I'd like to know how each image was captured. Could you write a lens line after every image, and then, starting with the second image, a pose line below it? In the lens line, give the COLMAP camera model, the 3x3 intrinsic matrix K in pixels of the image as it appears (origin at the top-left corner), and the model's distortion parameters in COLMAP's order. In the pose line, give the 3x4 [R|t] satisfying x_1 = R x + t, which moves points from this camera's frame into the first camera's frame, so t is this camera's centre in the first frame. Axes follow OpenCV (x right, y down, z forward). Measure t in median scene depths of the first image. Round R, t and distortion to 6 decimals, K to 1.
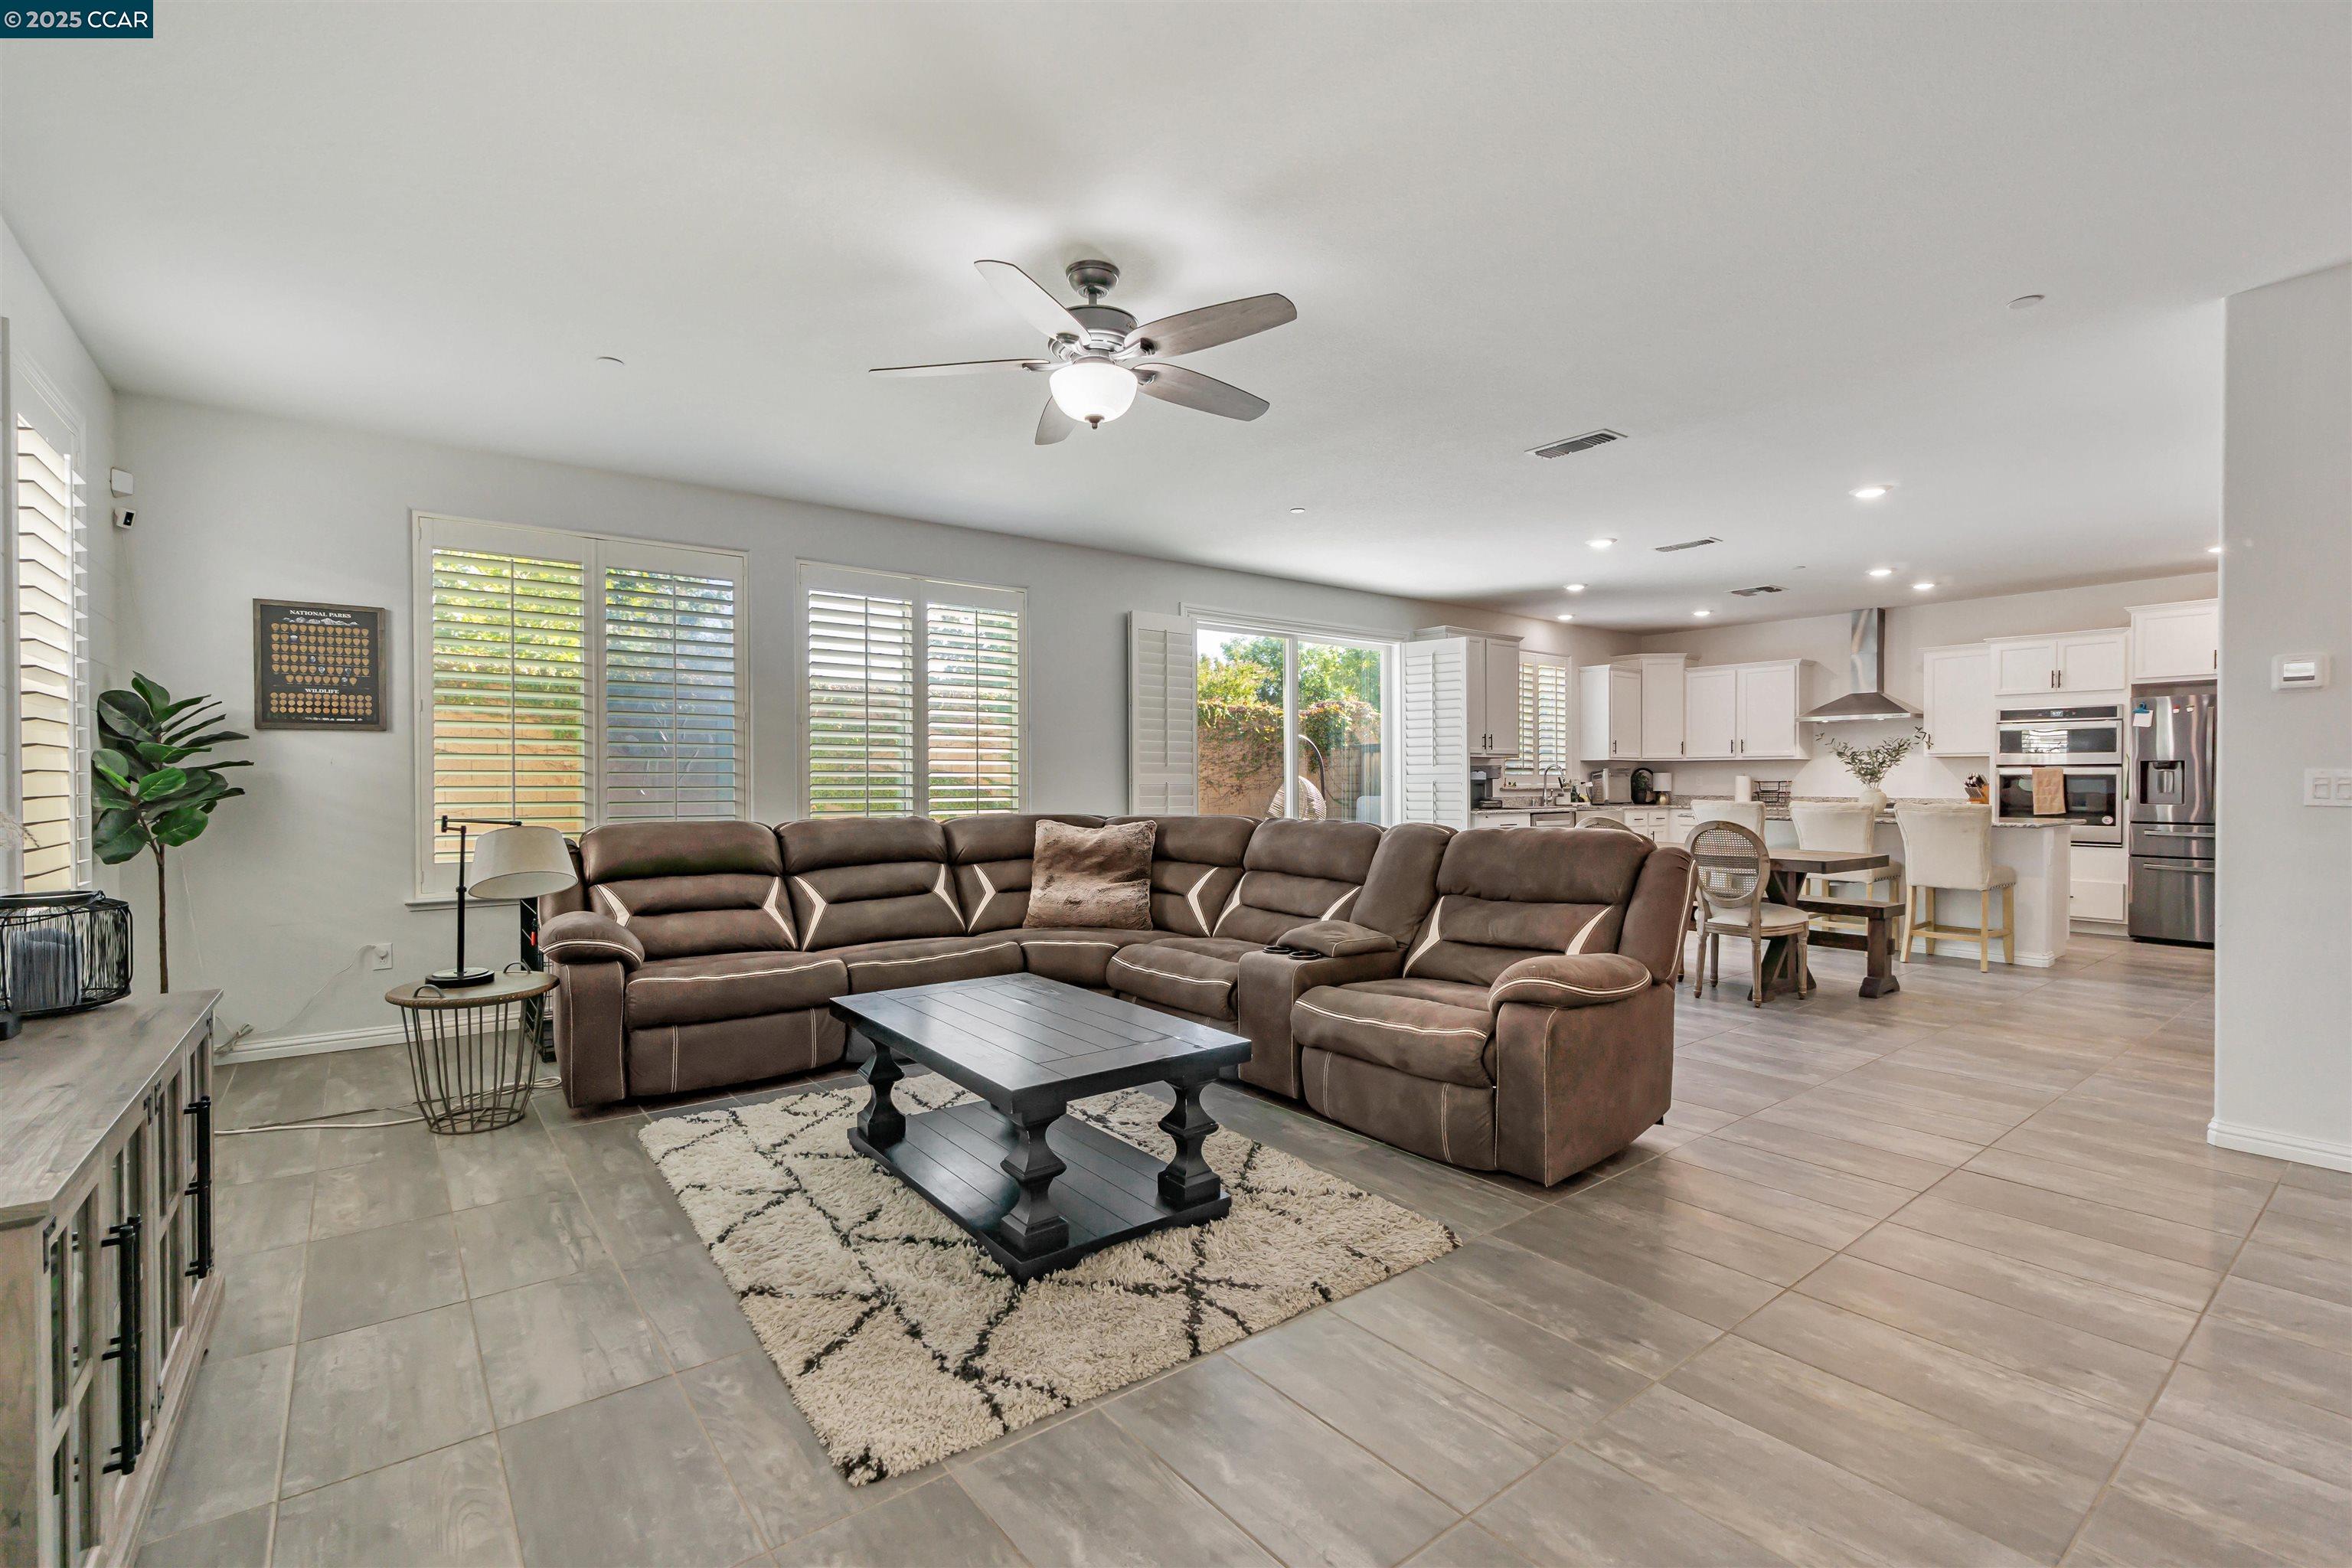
lens RADIAL K [[1041.9, 0, 1171.8], [0, 1041.9, 779.5], [0, 0, 1]] dist [-0.003380, 0.000628]
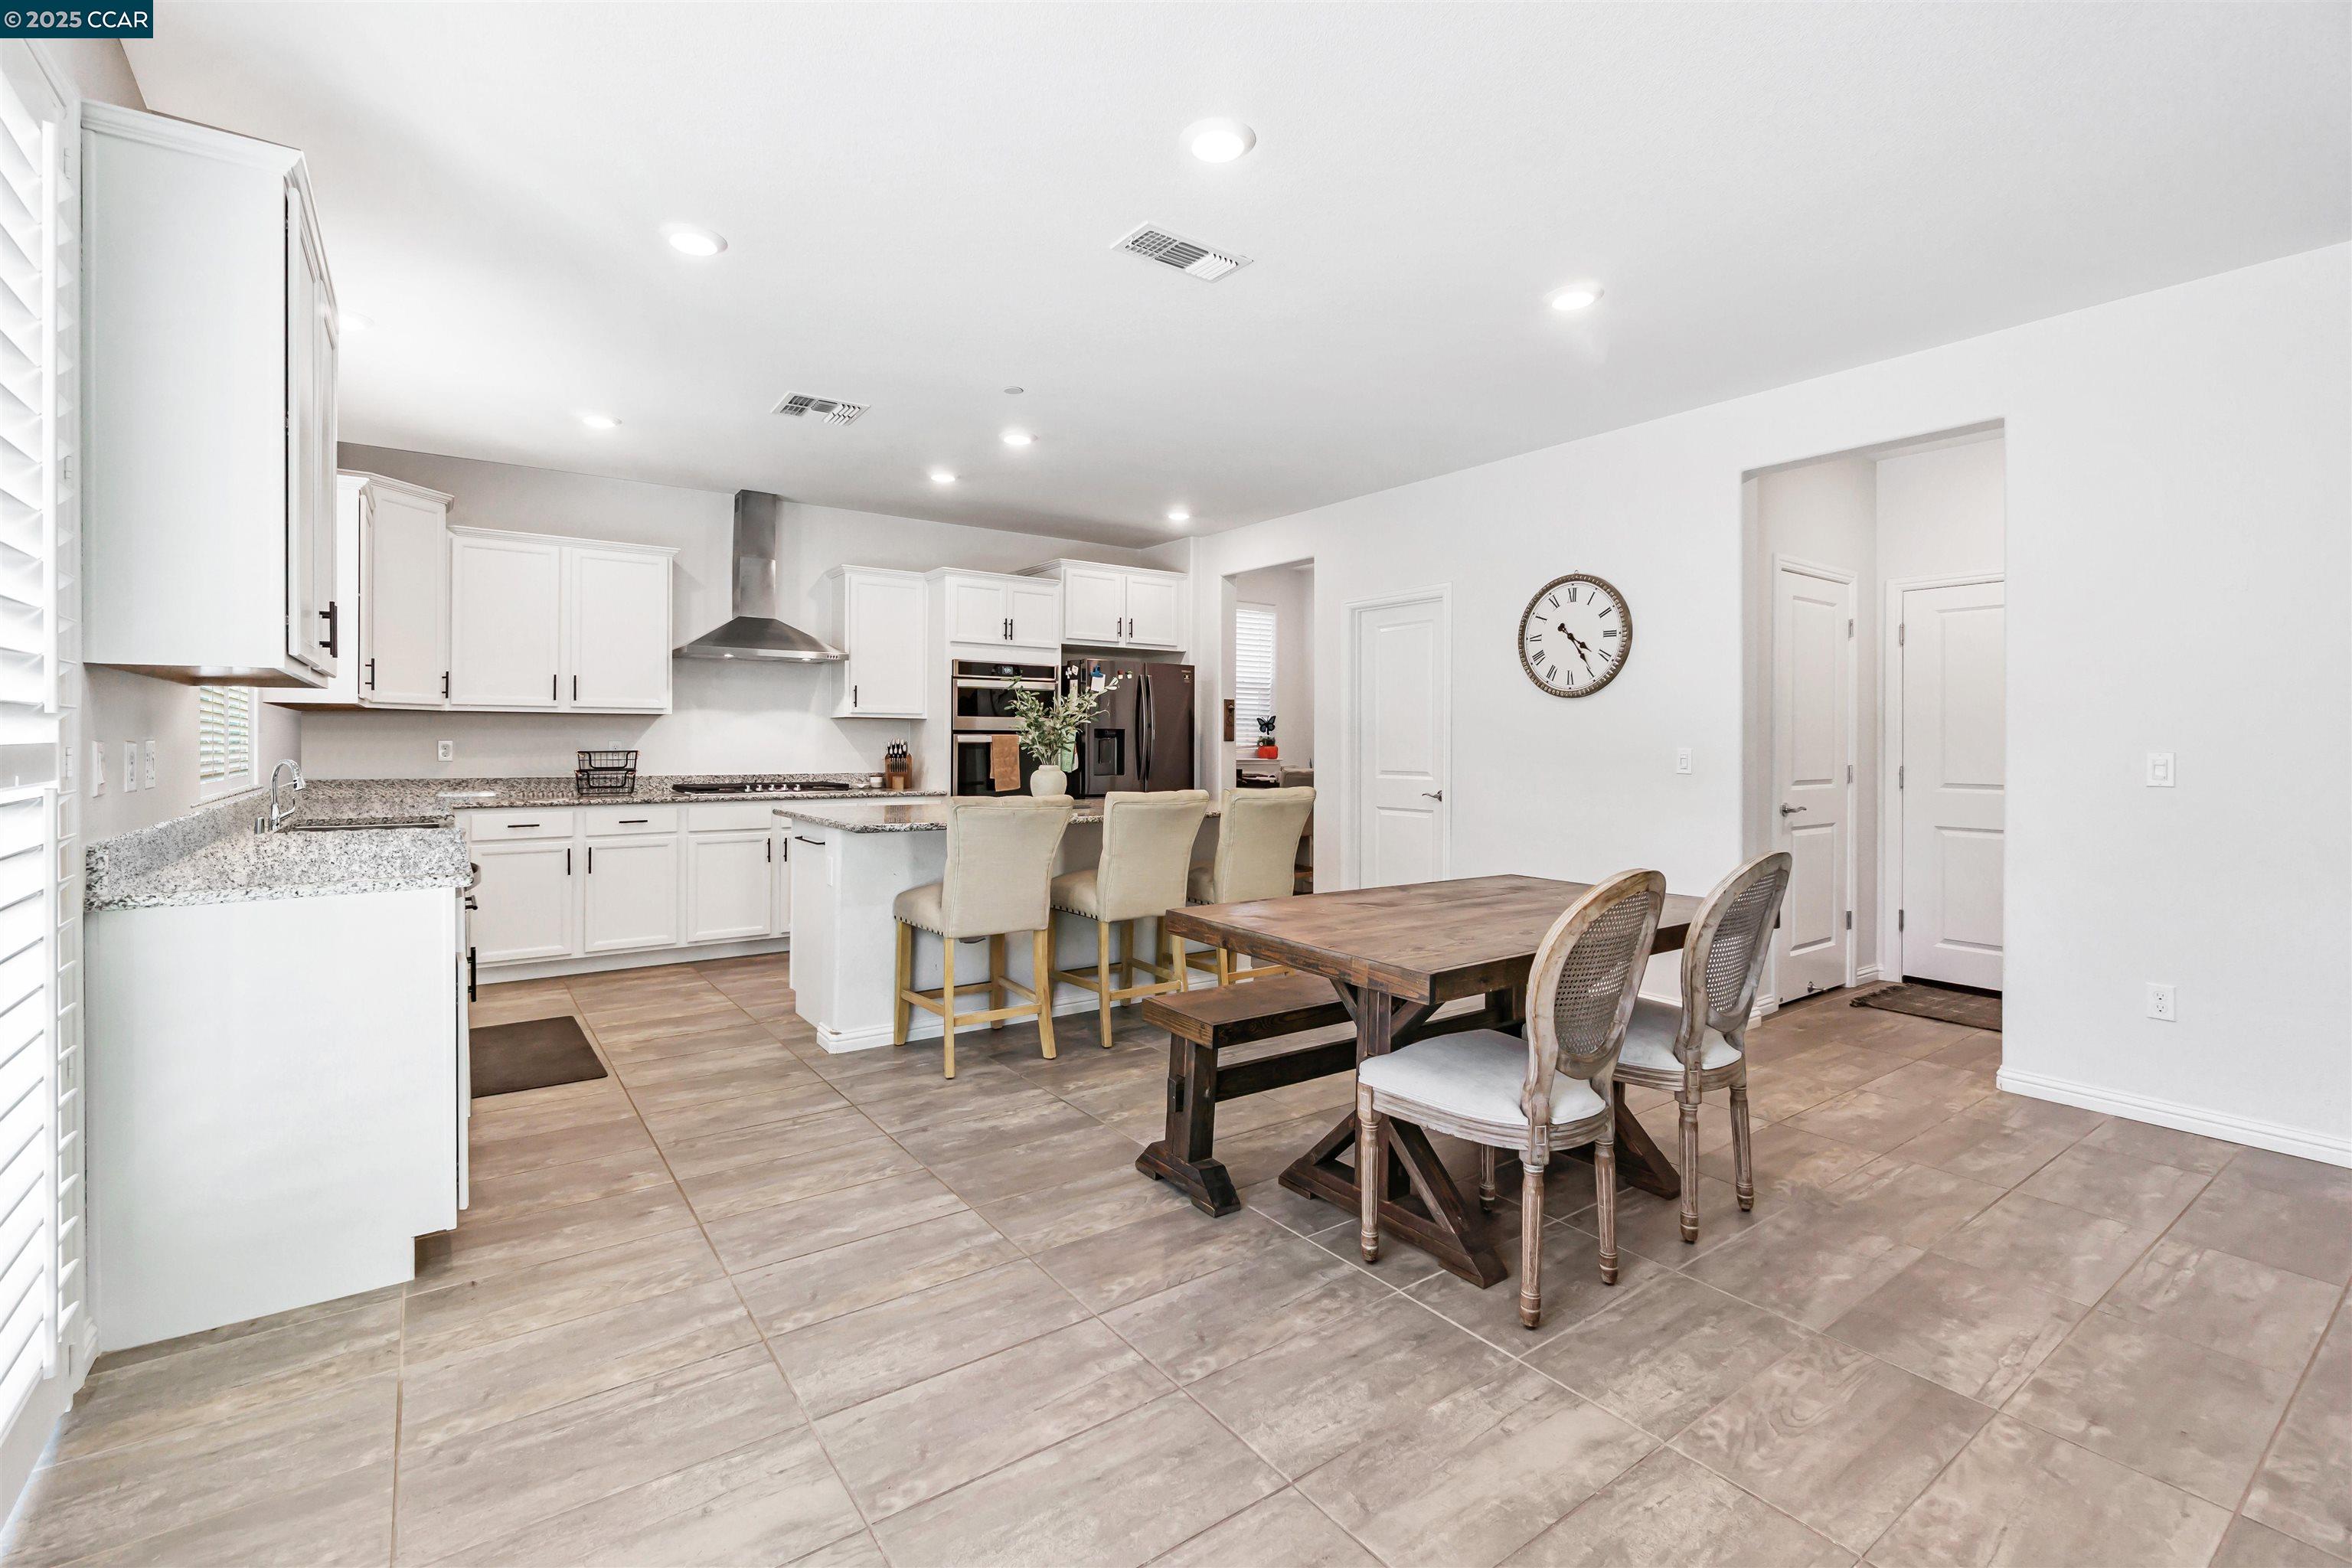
lens RADIAL K [[1041.9, 0, 1167.7], [0, 1041.9, 745.4], [0, 0, 1]] dist [-0.003380, 0.000628]
pose [[0.041507, -0.004818, 0.999127, 0.013400], [-0.004306, 0.999978, 0.005001, -0.007554], [-0.999129, -0.004510, 0.041486, 0.881243]]
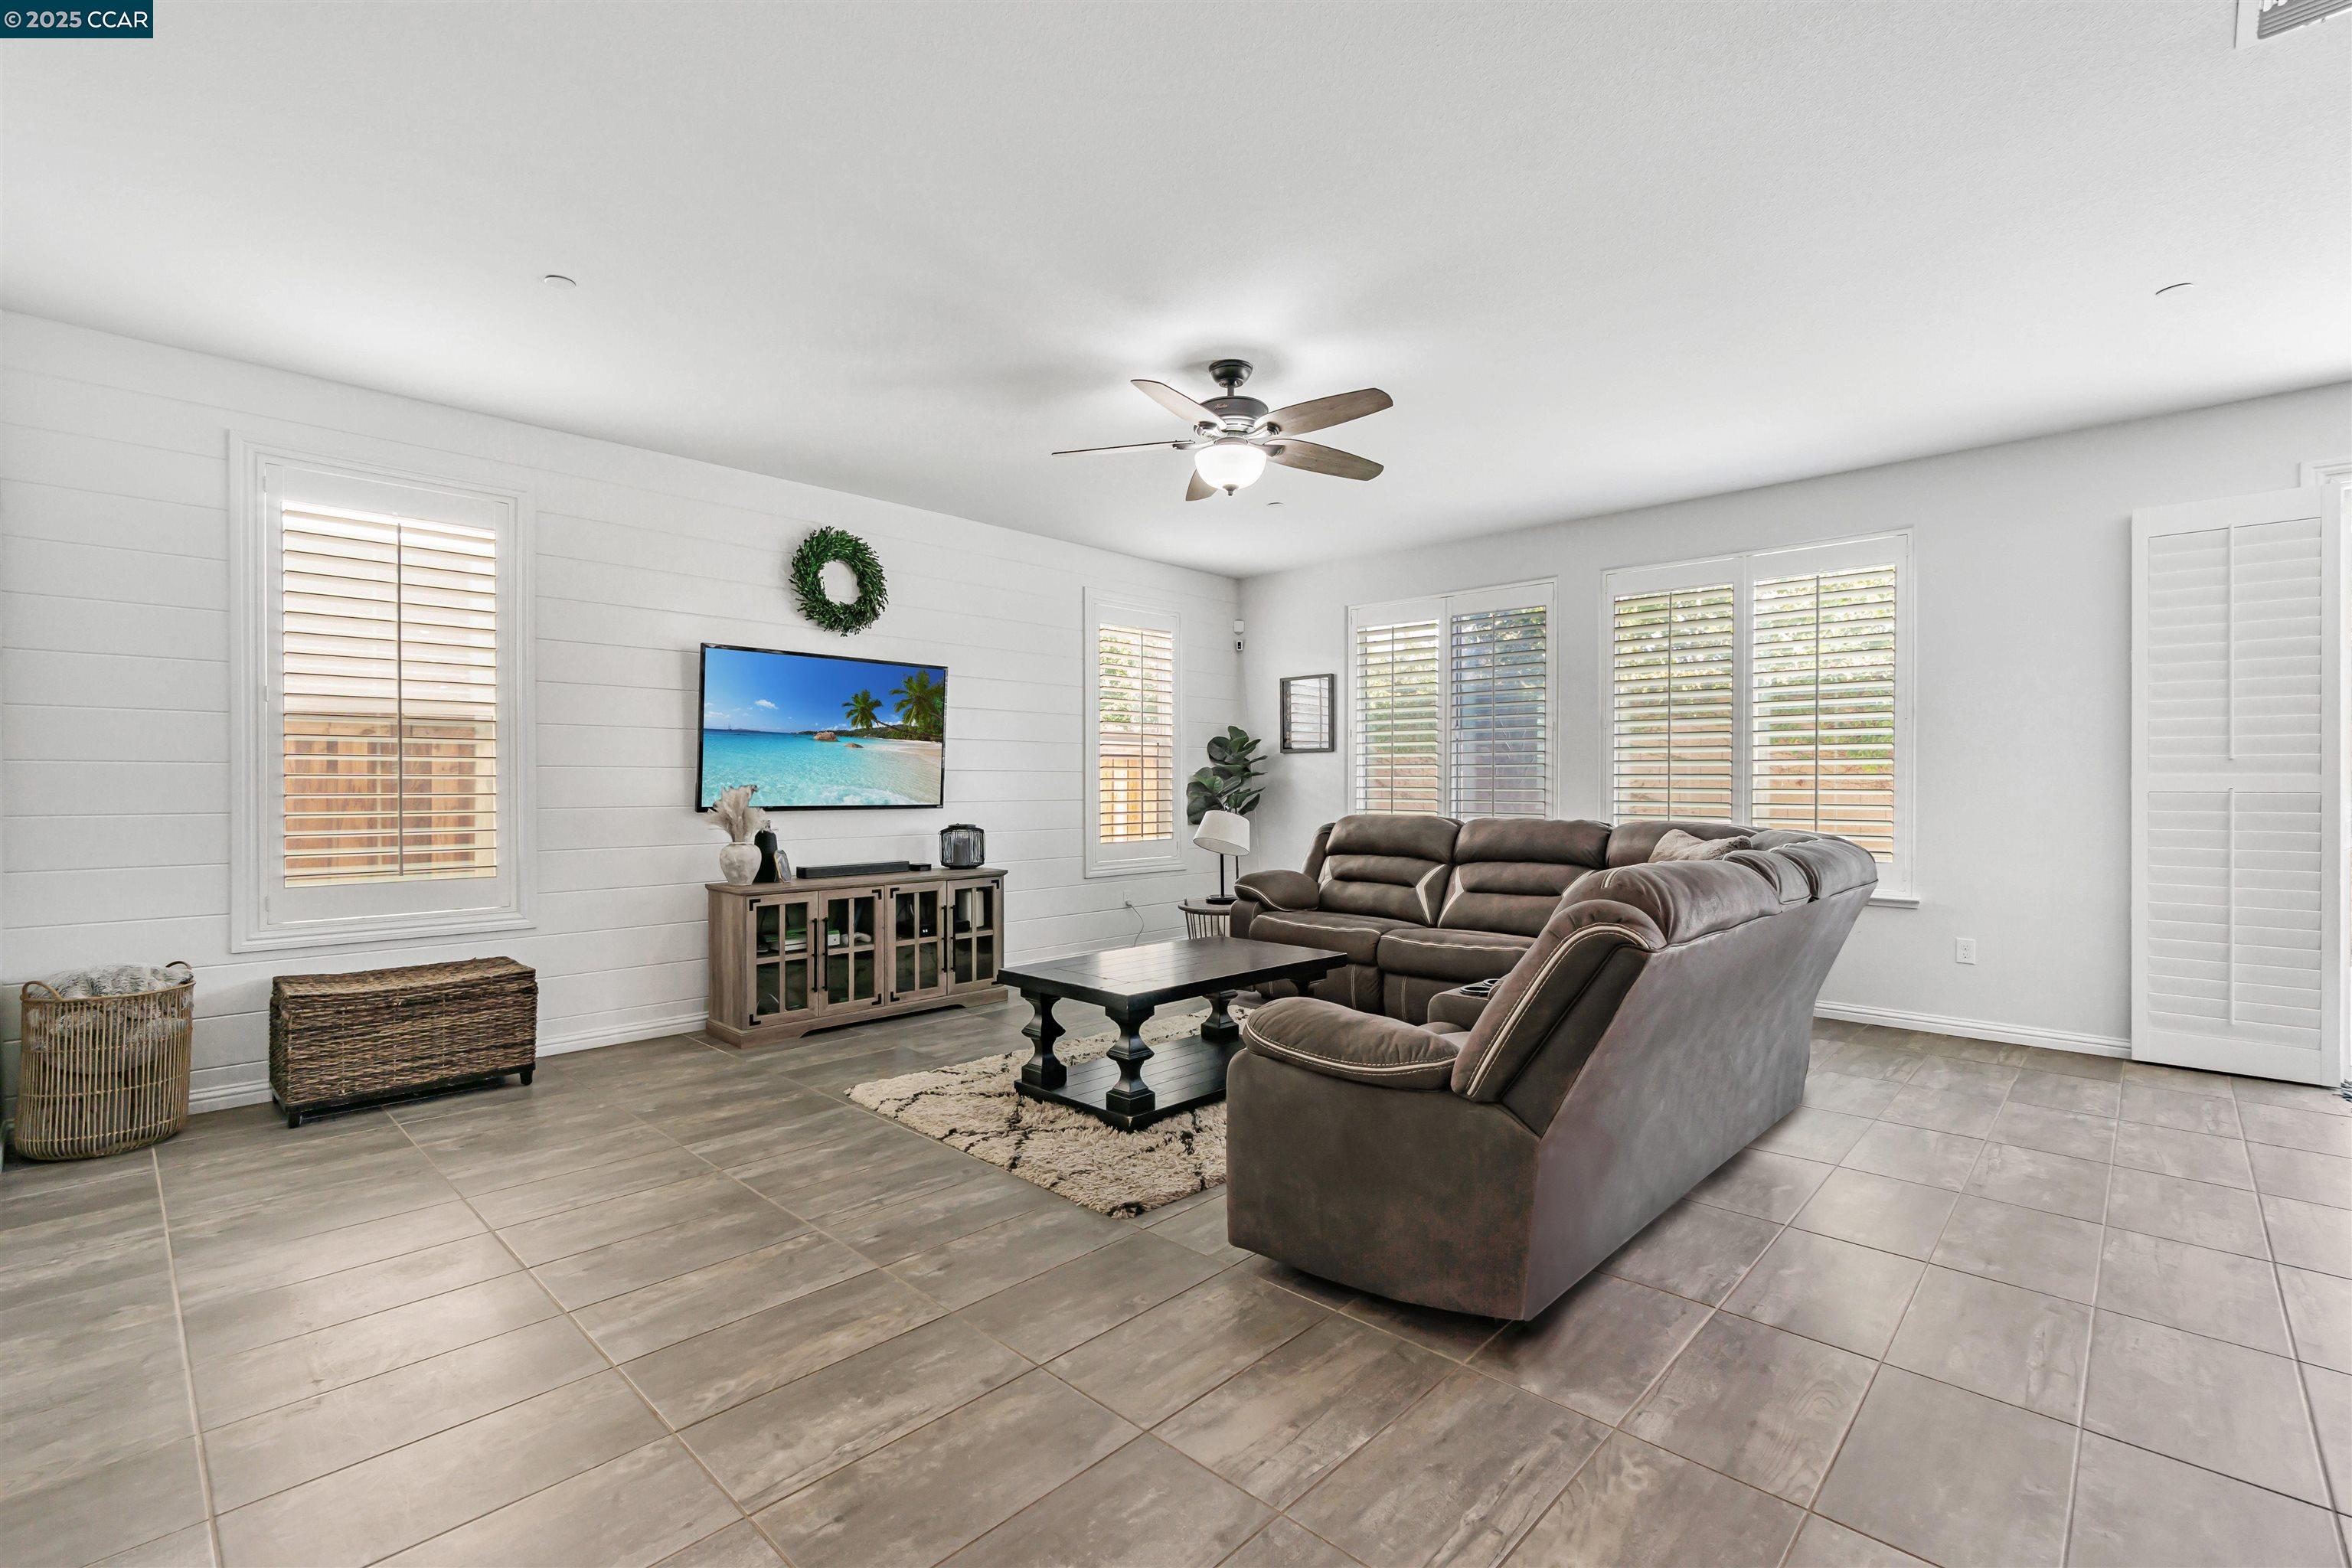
lens RADIAL K [[1041.9, 0, 1134.7], [0, 1041.9, 783.9], [0, 0, 1]] dist [-0.003380, 0.000628]
pose [[0.132424, 0.000490, -0.991193, 0.468416], [-0.001697, 0.999999, 0.000268, 0.001198], [0.991192, 0.001647, 0.132424, 0.307130]]
